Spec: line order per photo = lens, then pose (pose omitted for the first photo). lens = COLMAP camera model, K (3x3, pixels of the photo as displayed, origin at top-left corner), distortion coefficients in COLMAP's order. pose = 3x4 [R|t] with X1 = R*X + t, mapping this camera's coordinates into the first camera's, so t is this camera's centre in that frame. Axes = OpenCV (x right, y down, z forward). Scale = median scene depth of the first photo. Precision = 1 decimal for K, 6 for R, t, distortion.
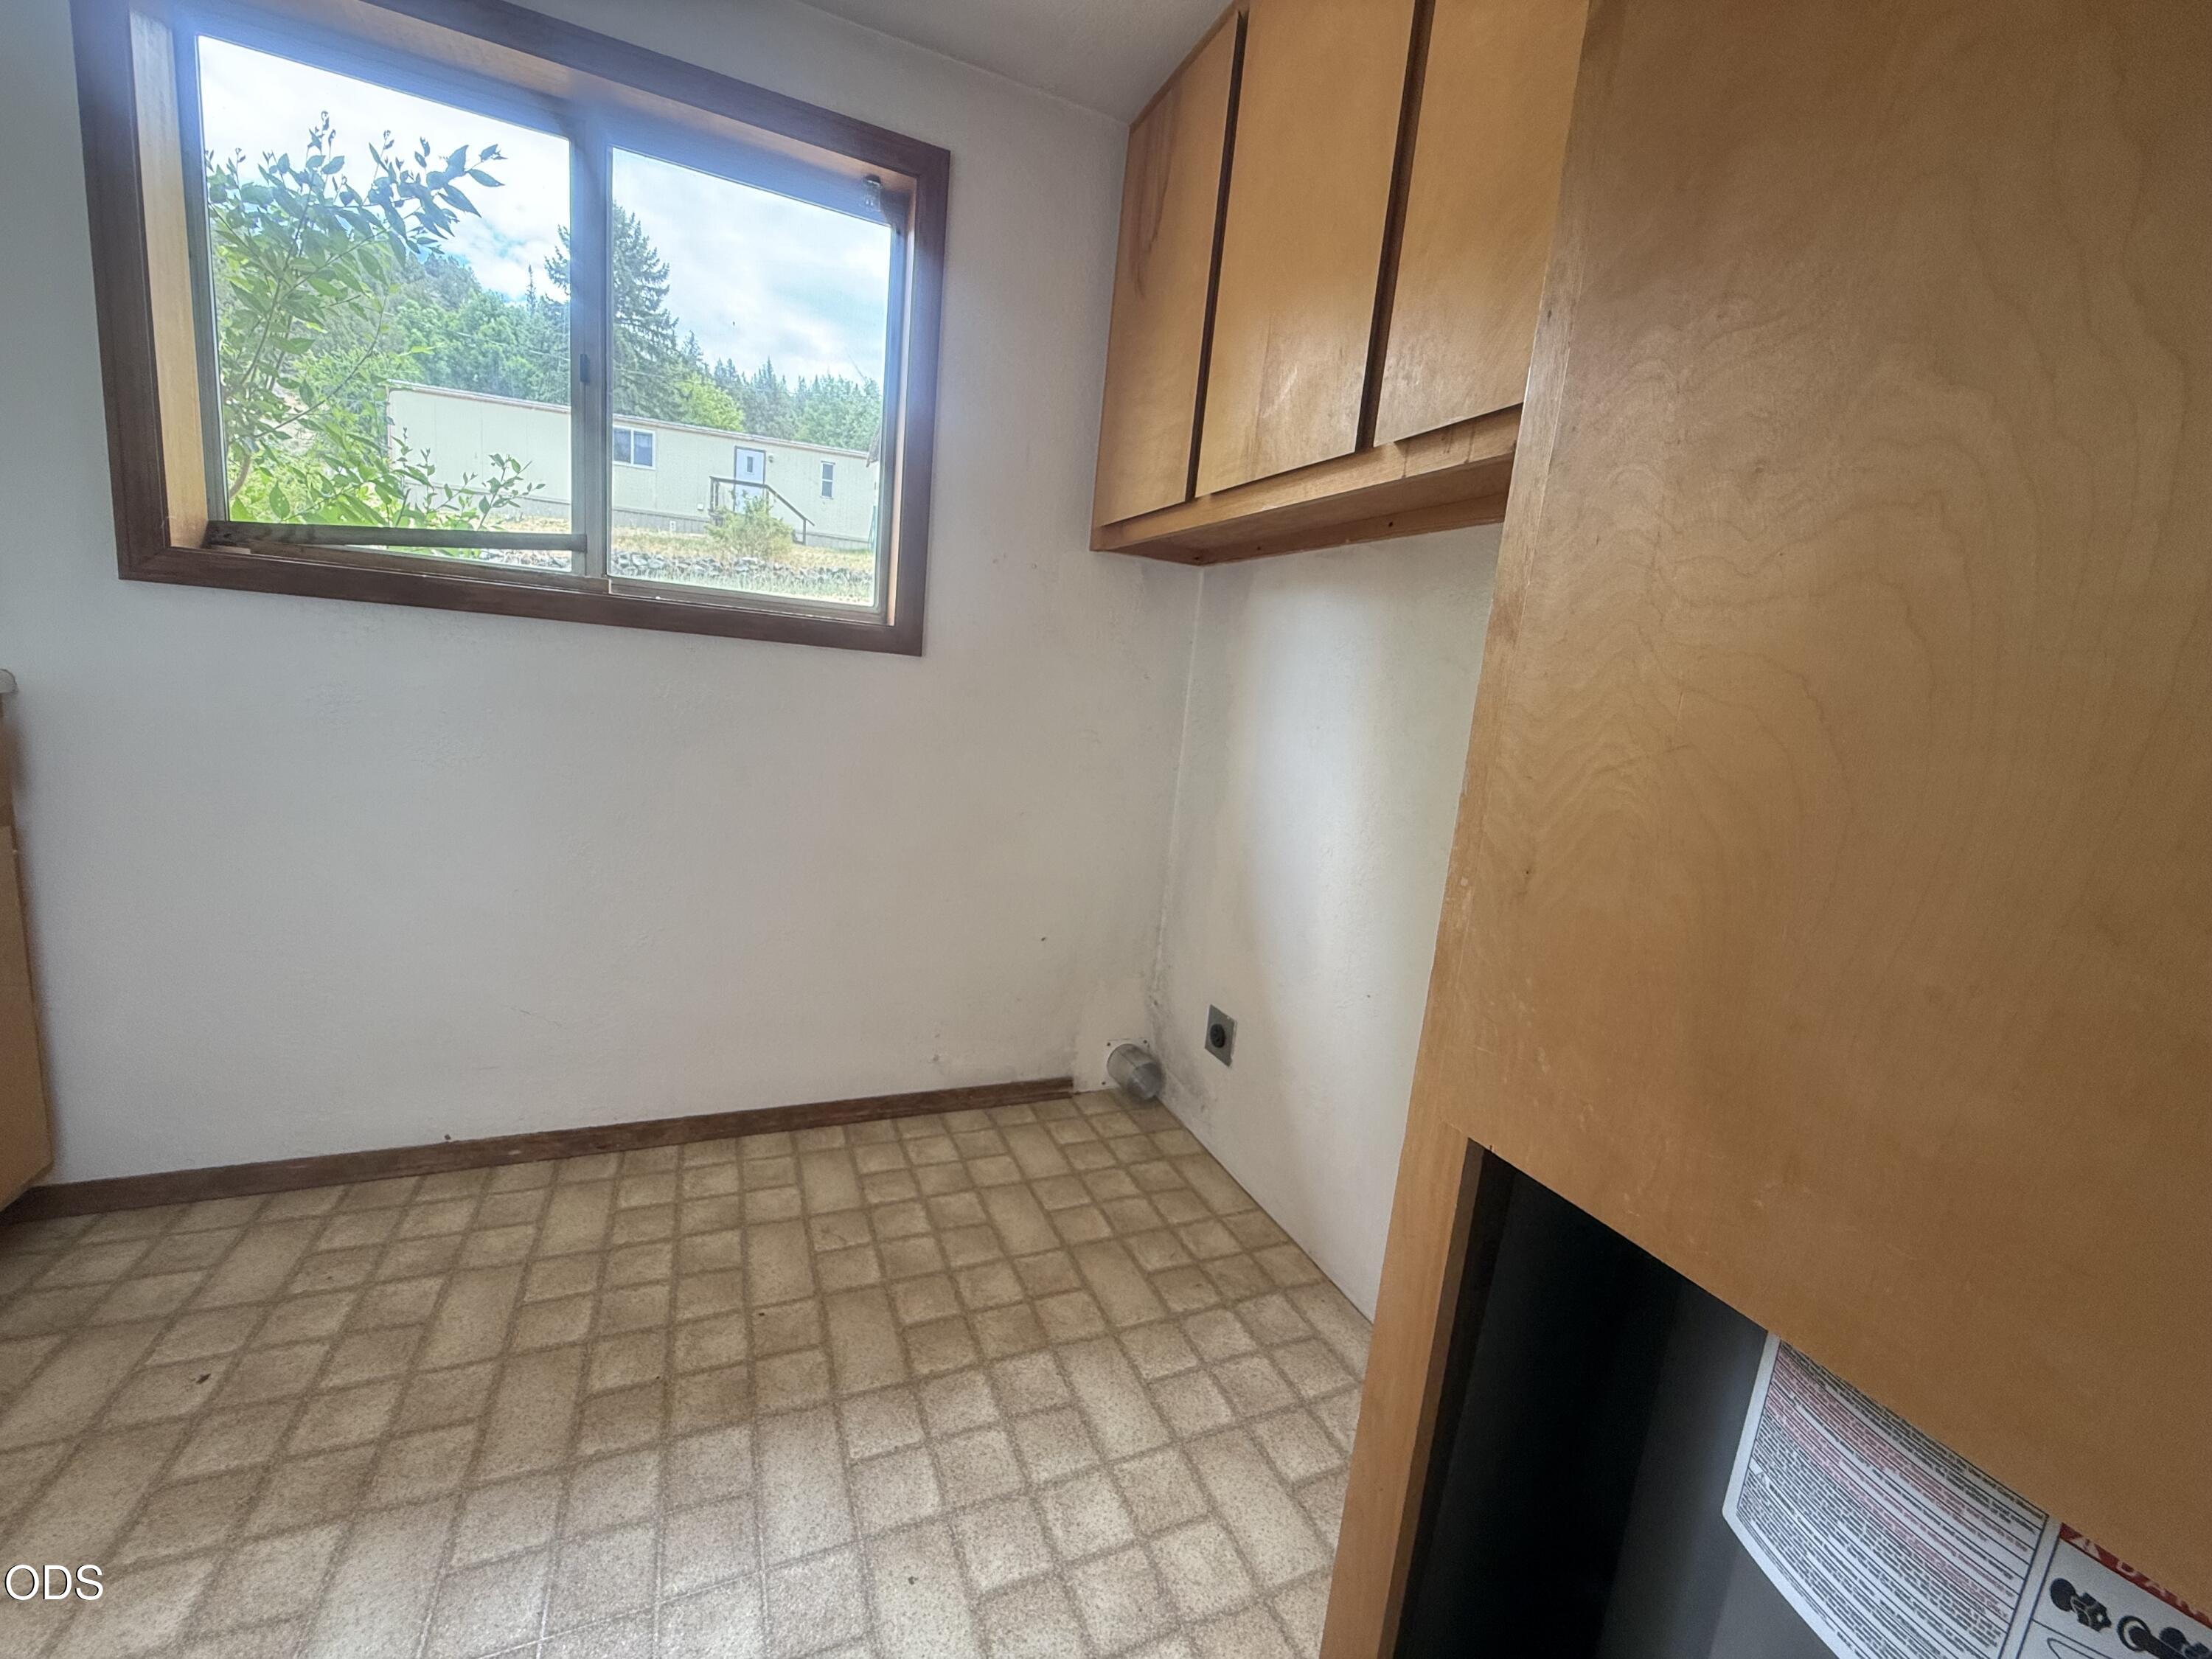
lens RADIAL K [[884.8, 0, 1096.8], [0, 884.8, 820.1], [0, 0, 1]] dist [0.011814, -0.000298]
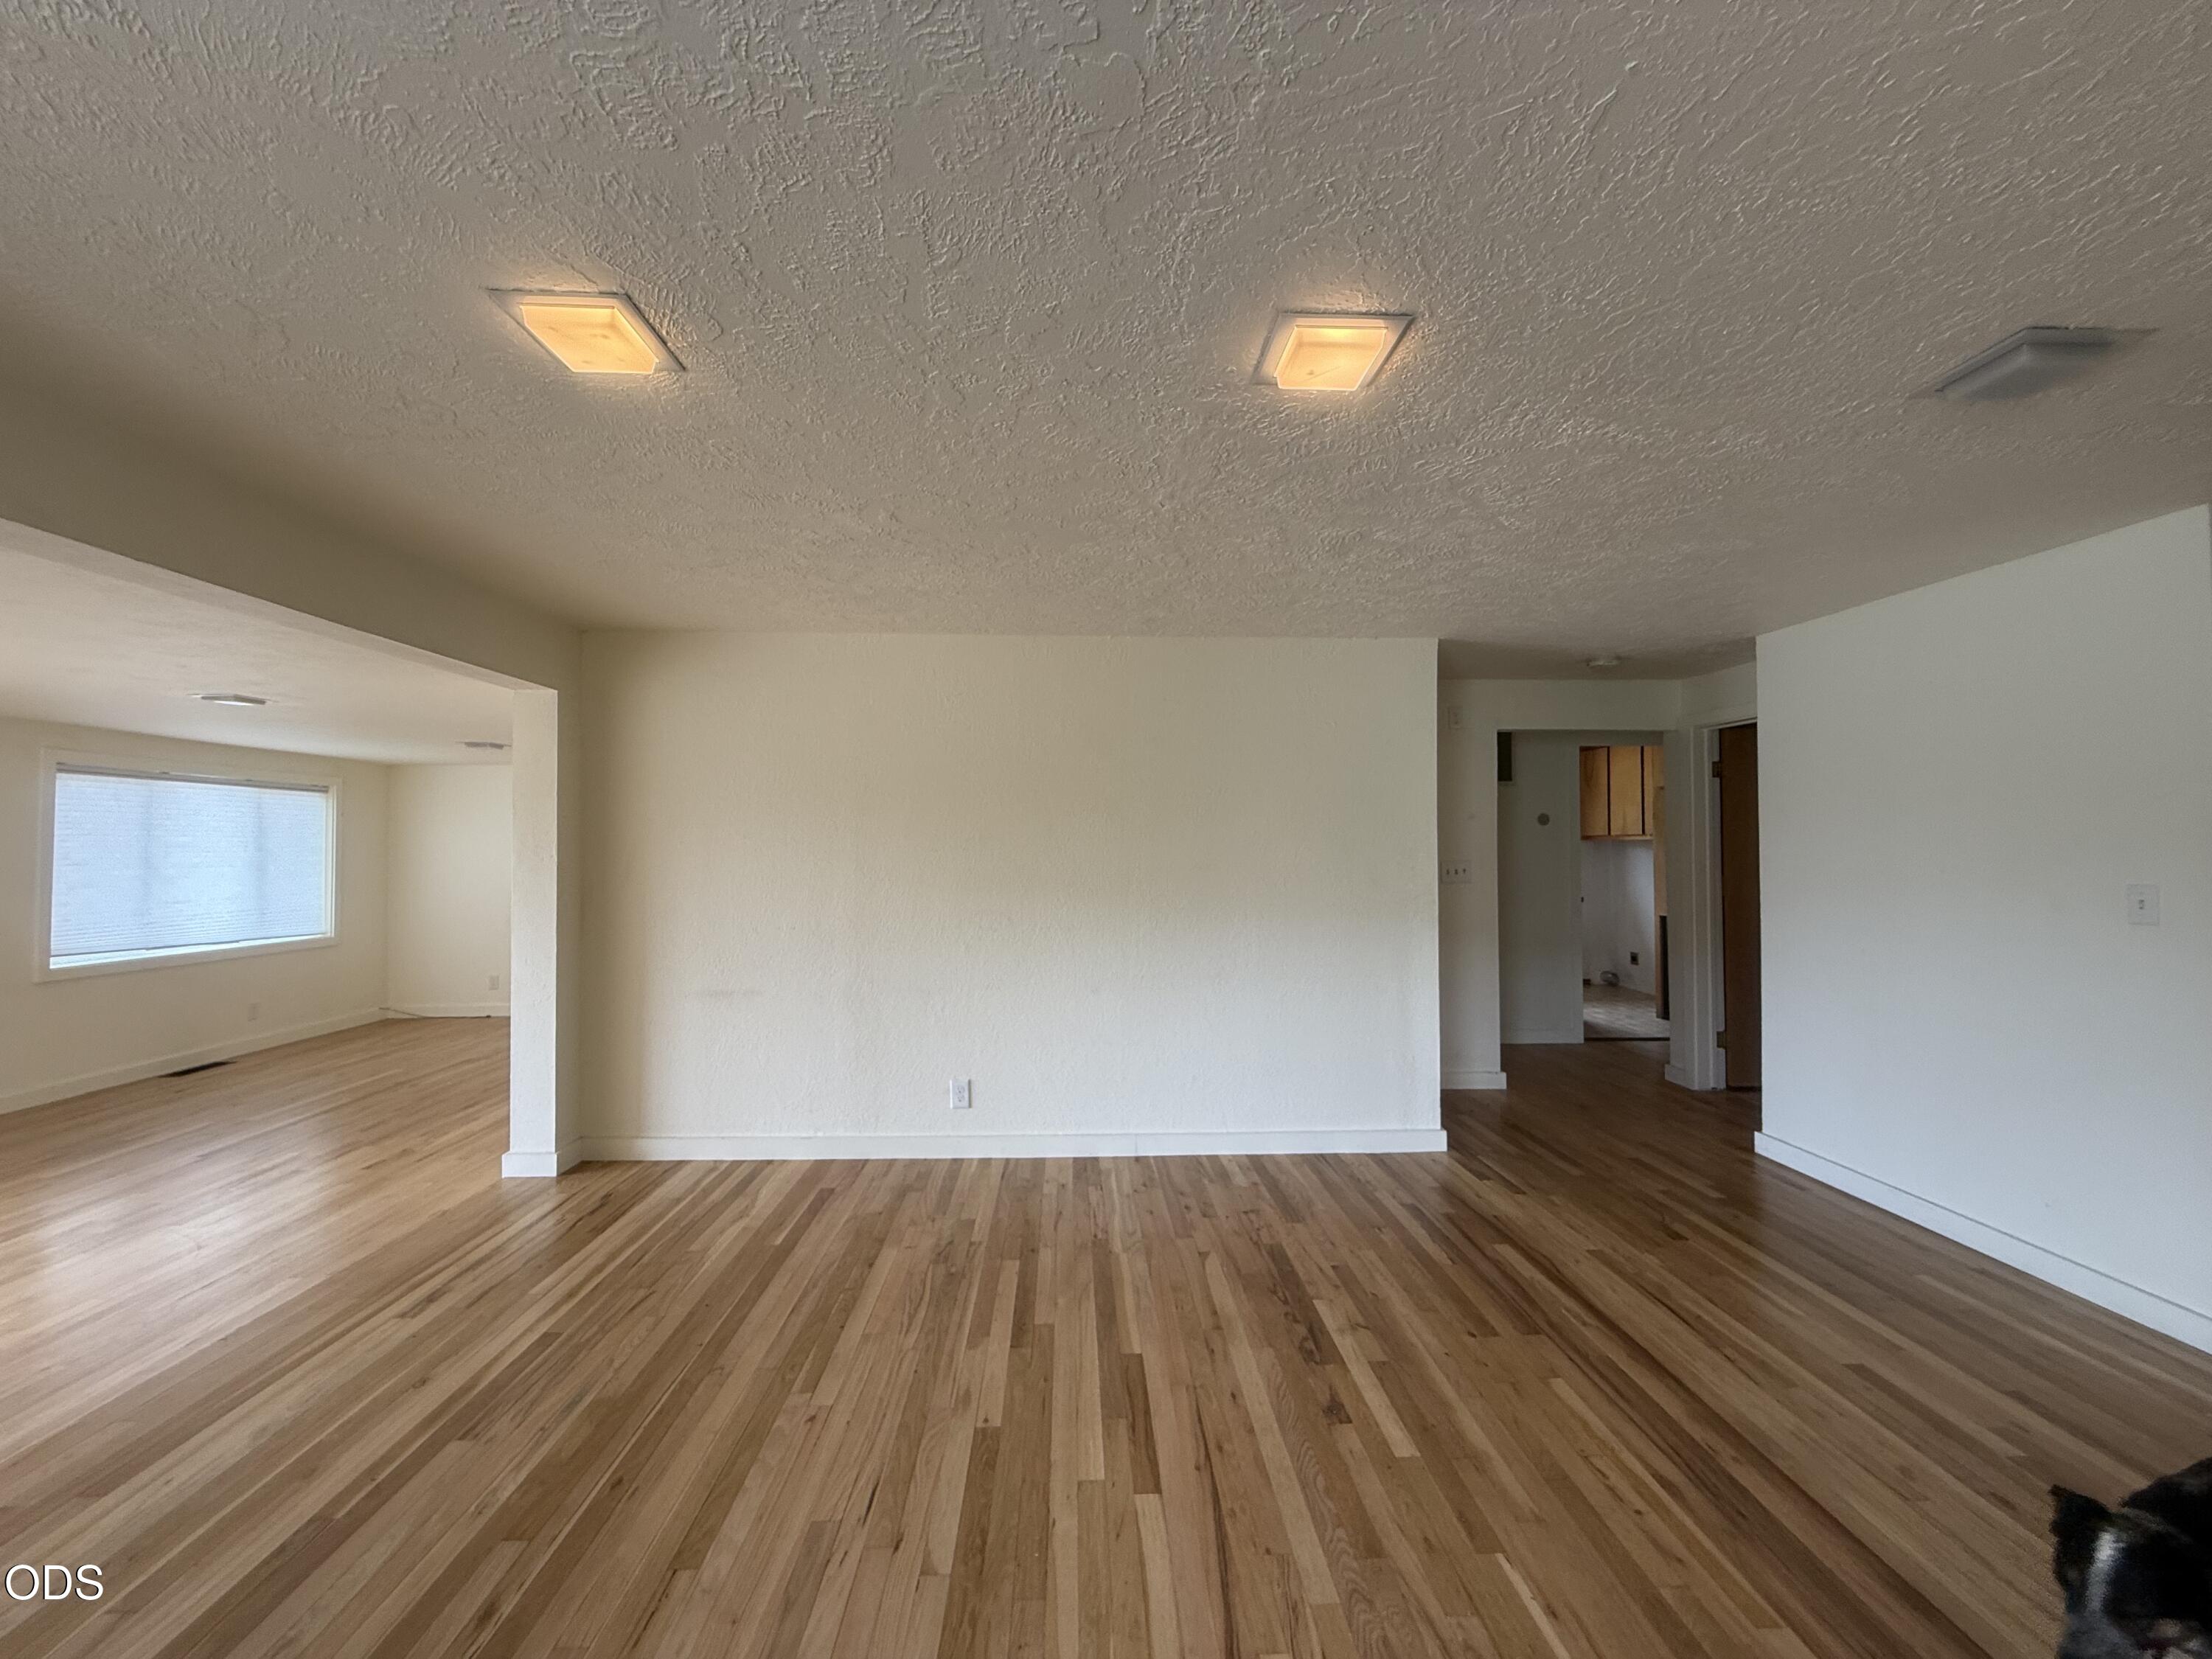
lens RADIAL K [[884.8, 0, 1096.8], [0, 884.8, 820.1], [0, 0, 1]] dist [0.011814, -0.000298]
pose [[0.924446, -0.108220, -0.365634, -0.580056], [0.028288, 0.975703, -0.217265, 0.440436], [0.380263, 0.190507, 0.905045, -3.745818]]
